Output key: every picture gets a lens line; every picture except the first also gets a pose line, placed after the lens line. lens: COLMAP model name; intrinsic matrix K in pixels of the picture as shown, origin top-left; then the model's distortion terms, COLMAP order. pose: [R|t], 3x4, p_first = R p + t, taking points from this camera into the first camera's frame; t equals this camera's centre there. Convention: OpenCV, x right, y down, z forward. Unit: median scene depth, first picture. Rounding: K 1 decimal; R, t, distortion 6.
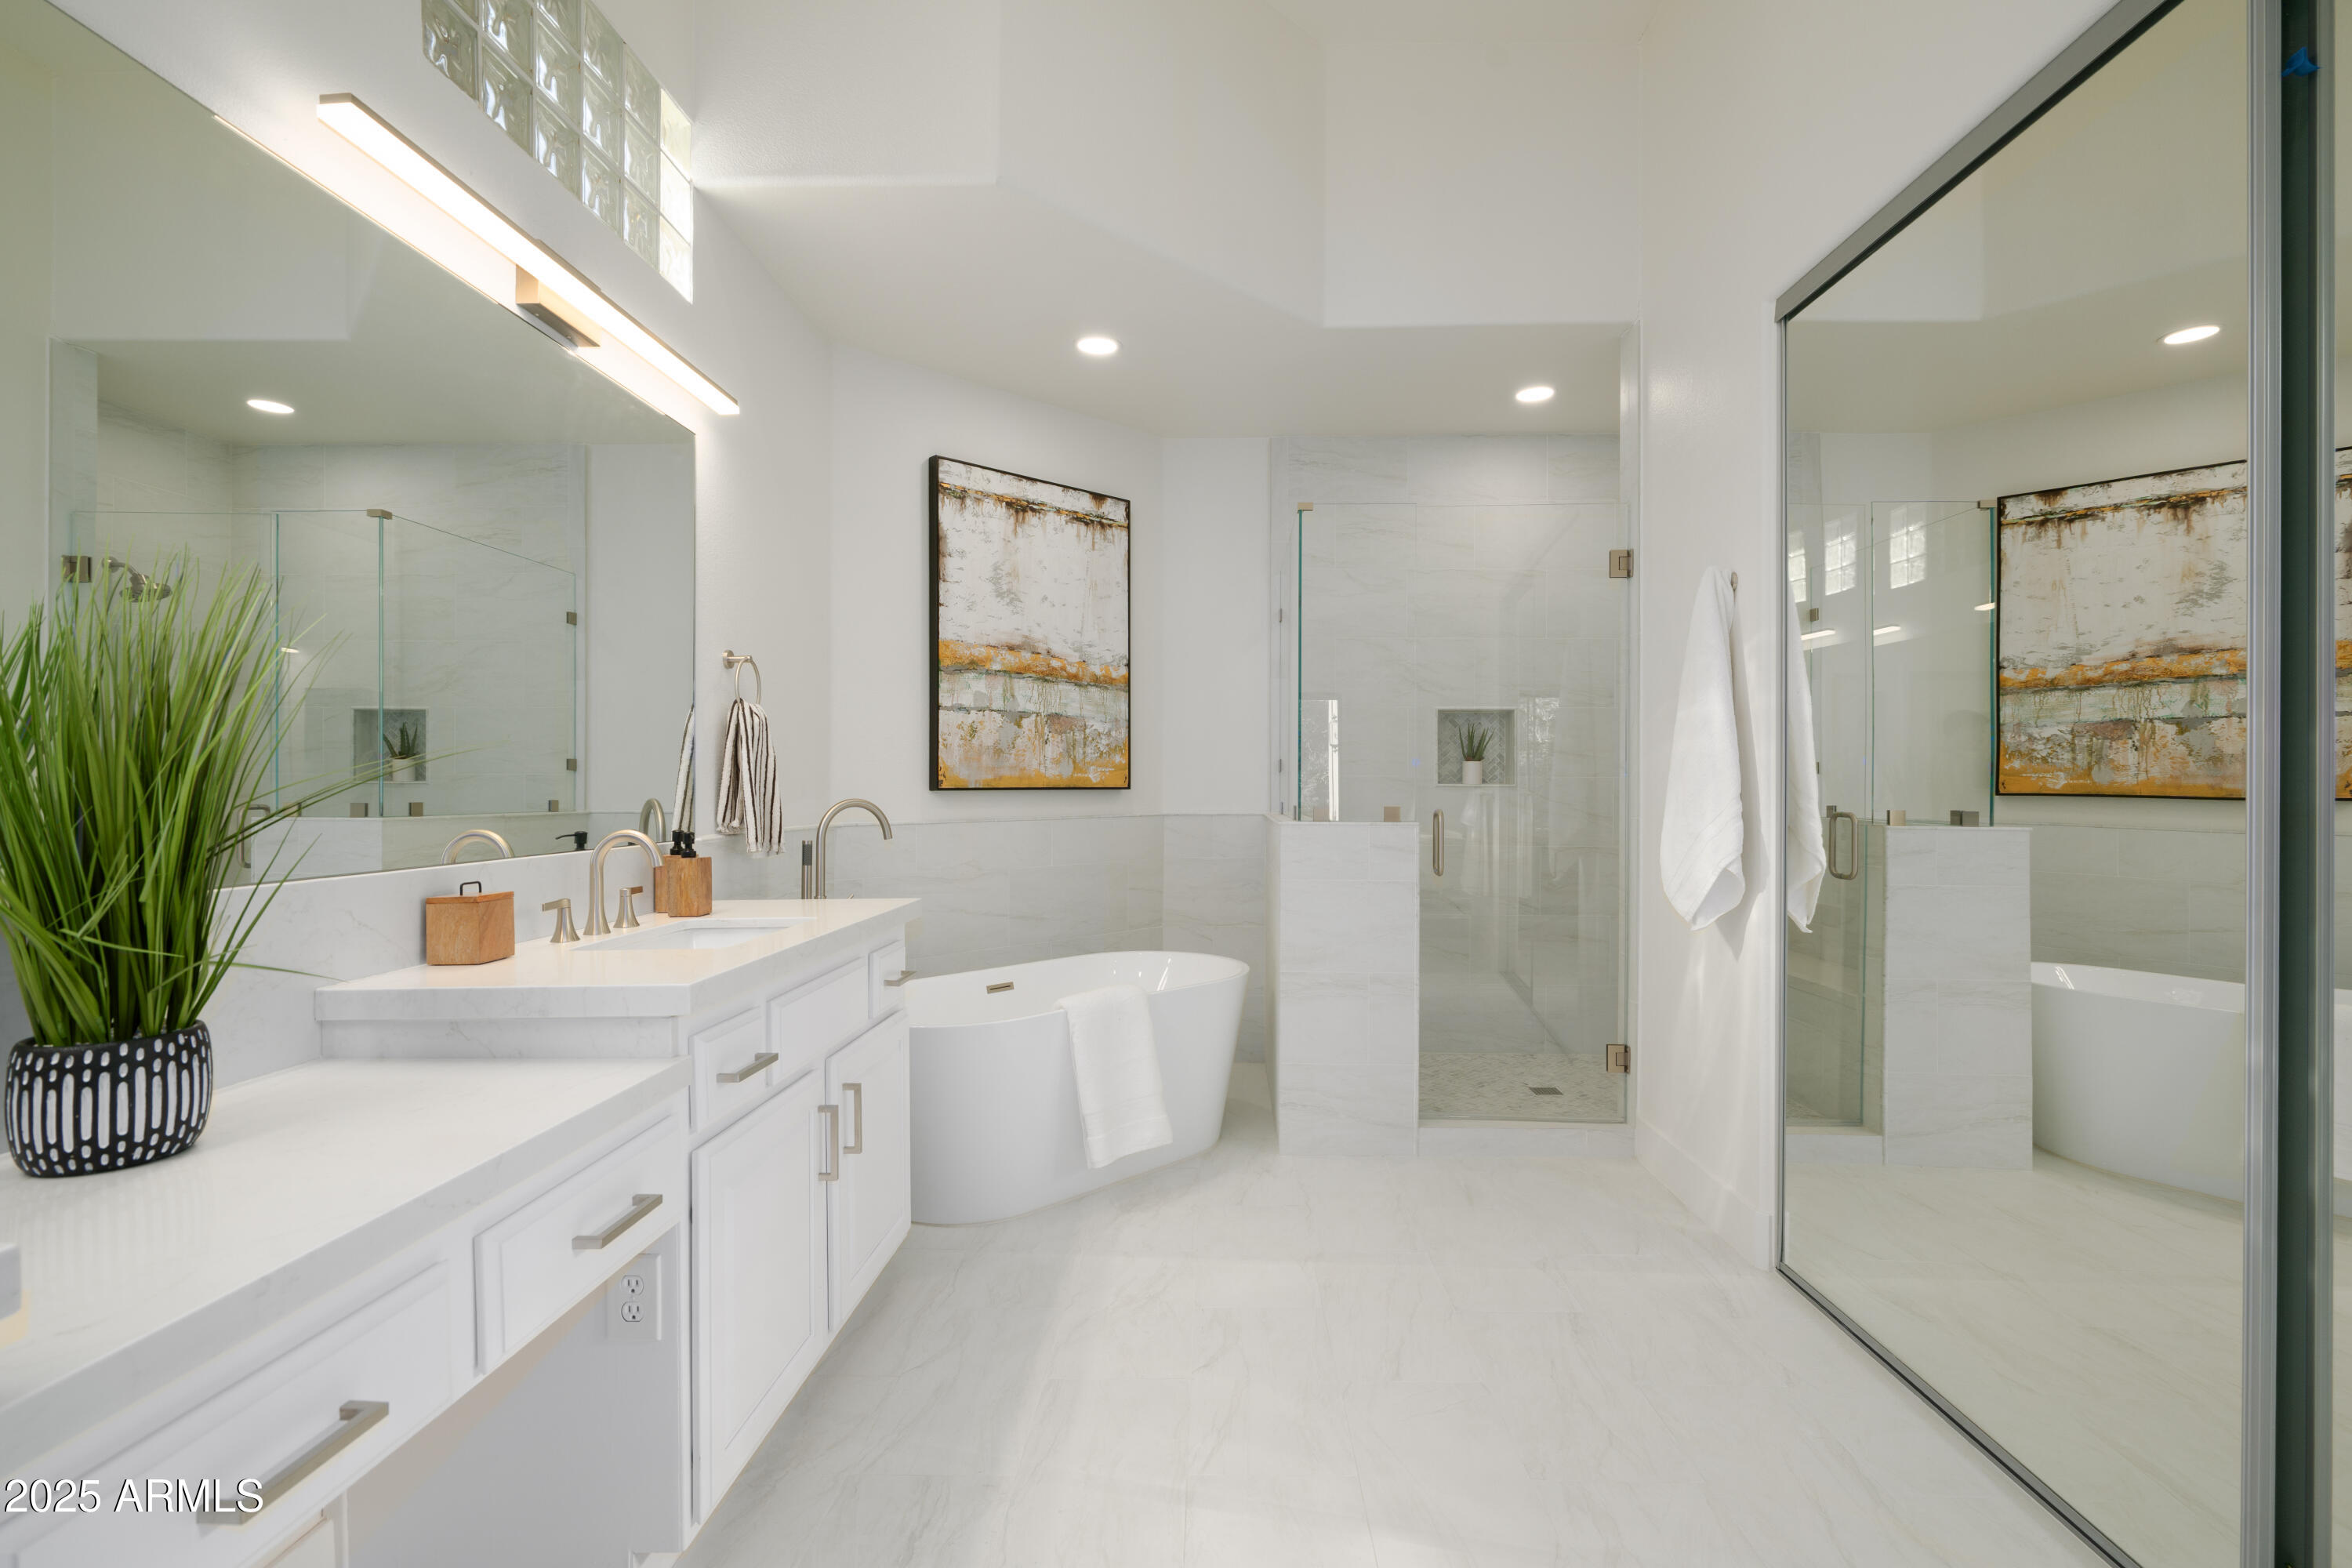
lens RADIAL K [[1062.0, 0, 1163.8], [0, 1062.0, 776.5], [0, 0, 1]] dist [-0.002360, 0.001786]
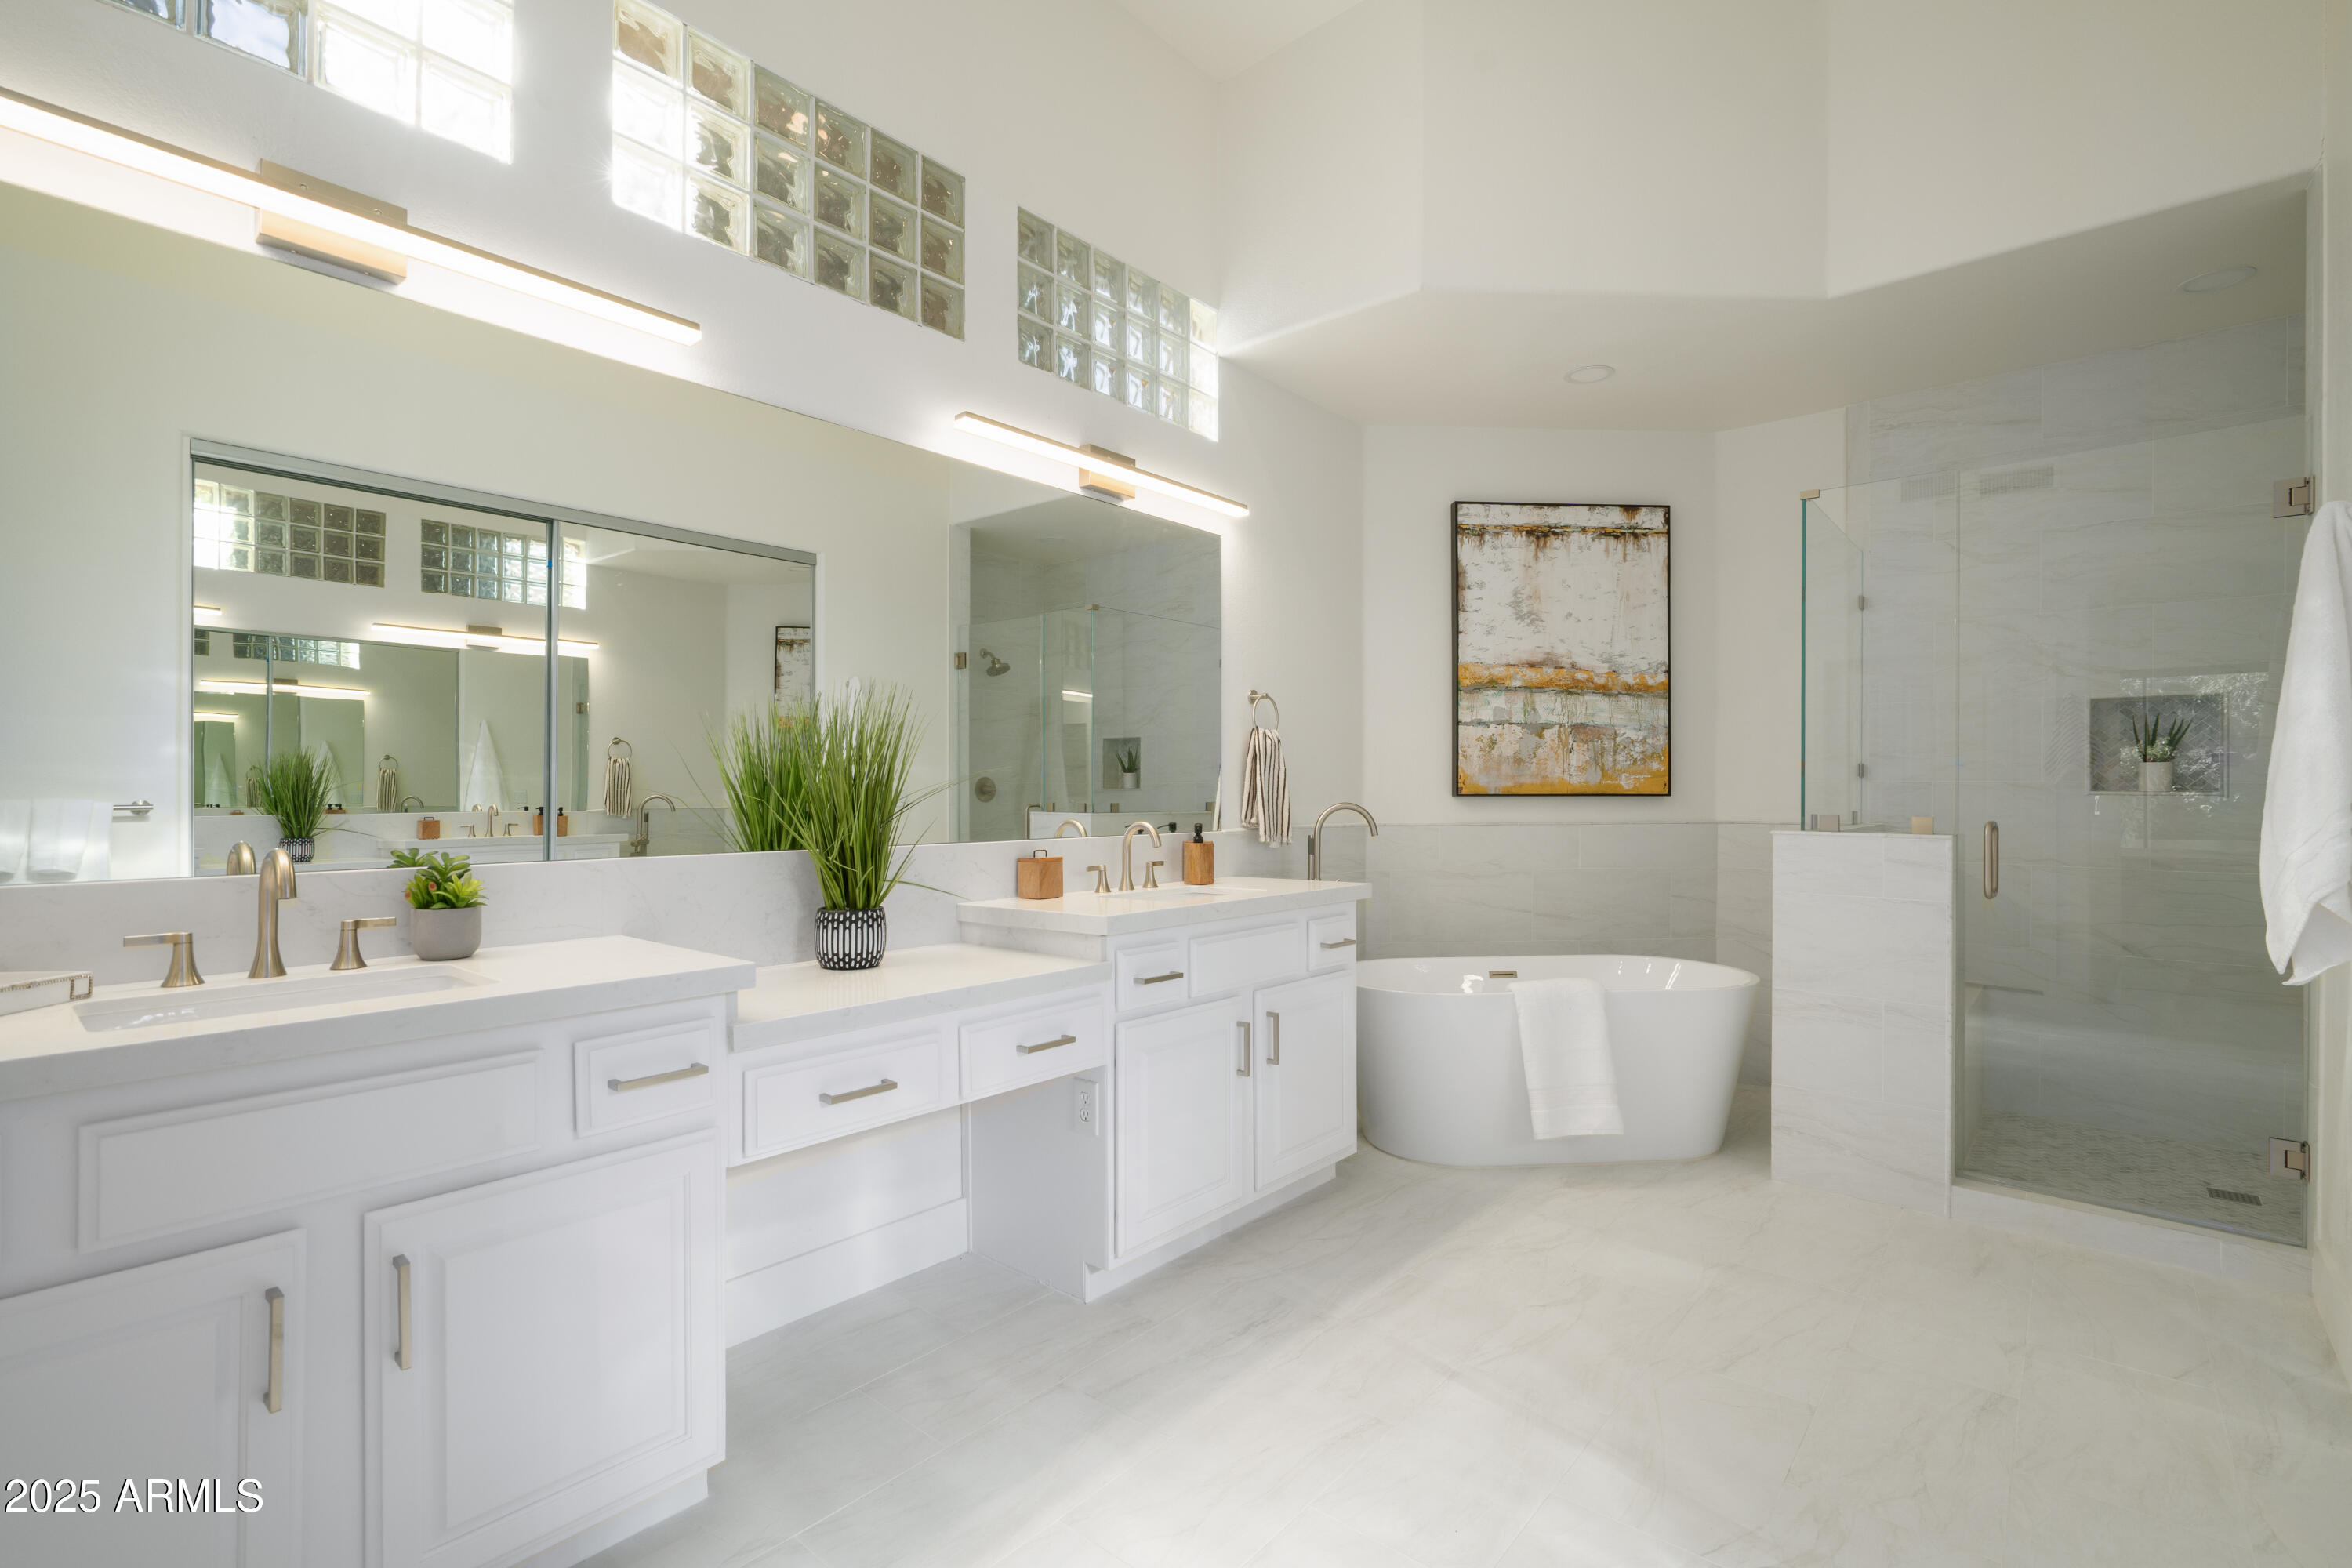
lens RADIAL K [[1062.0, 0, 1163.8], [0, 1062.0, 776.5], [0, 0, 1]] dist [-0.002360, 0.001786]
pose [[0.773745, -0.007545, -0.633452, 0.260410], [0.003773, 0.999966, -0.007302, -0.001040], [0.633486, 0.003260, 0.773748, -0.076648]]
